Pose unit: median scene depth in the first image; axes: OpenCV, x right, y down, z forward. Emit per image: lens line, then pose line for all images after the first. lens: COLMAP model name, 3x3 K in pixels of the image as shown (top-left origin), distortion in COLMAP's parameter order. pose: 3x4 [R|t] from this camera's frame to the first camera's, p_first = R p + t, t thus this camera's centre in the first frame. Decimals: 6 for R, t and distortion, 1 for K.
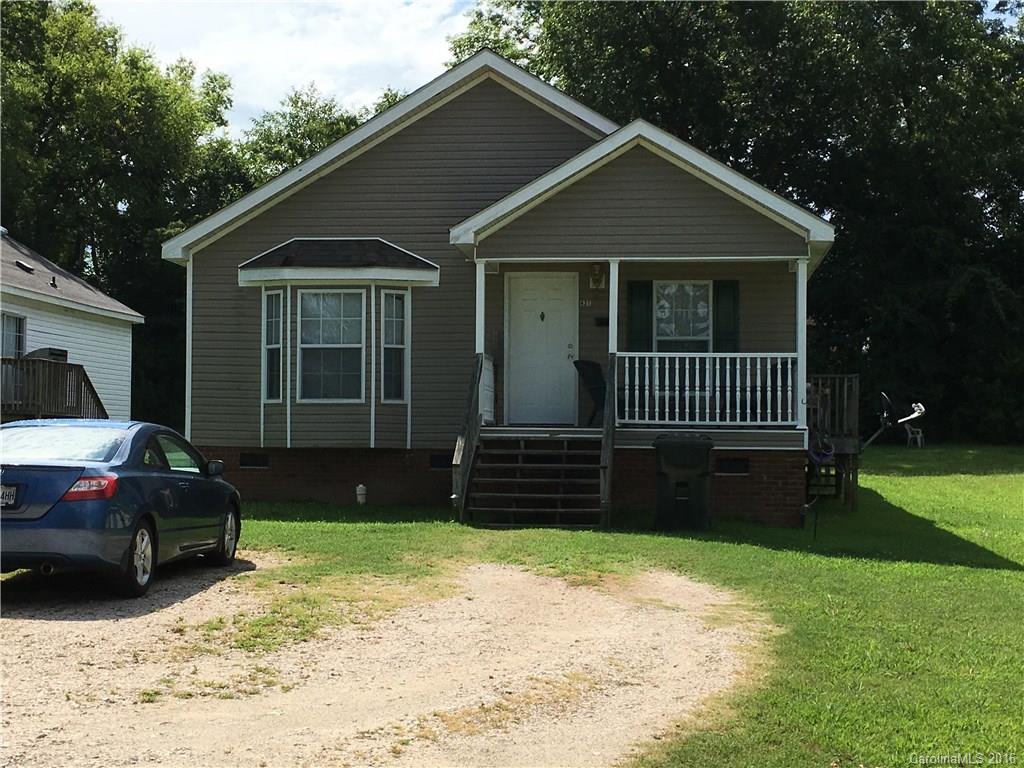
lens RADIAL K [[1454.1, 0, 511.6], [0, 1454.1, 384.2], [0, 0, 1]] dist [0.018865, 0.000000]
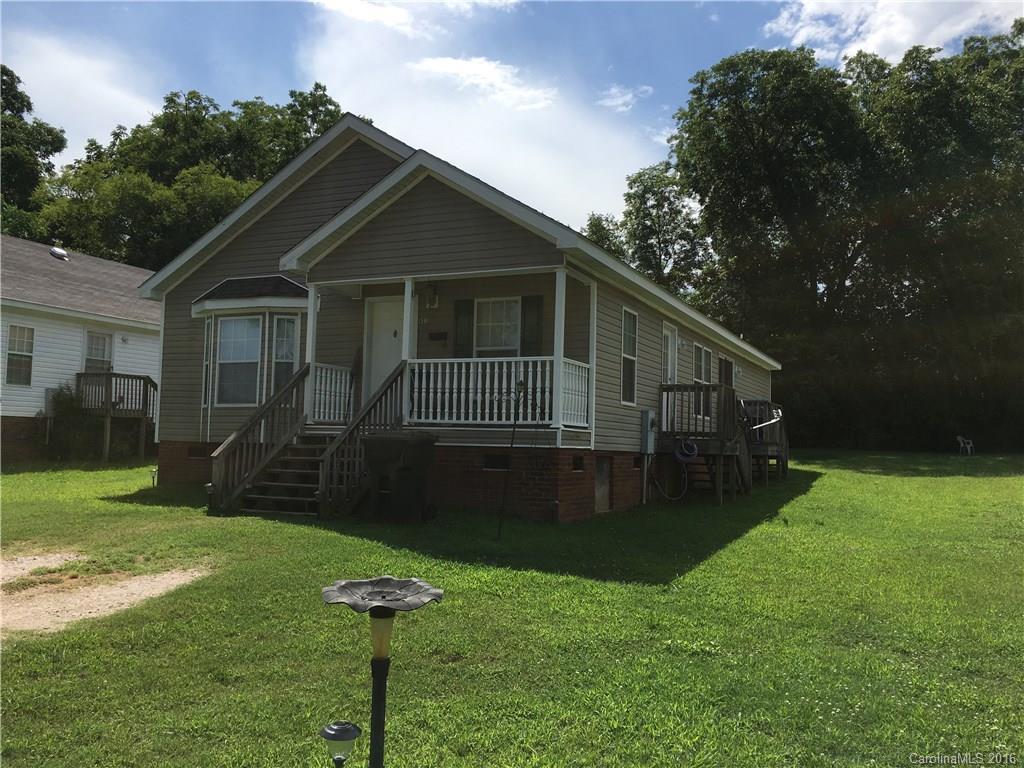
lens RADIAL K [[879.0, 0, 512.8], [0, 879.0, 386.0], [0, 0, 1]] dist [0.005883, -0.007368]
pose [[0.954251, -0.008771, -0.298879, 0.329453], [-0.000481, 0.999523, -0.030866, 0.018321], [0.299007, 0.029598, 0.953792, 0.349404]]
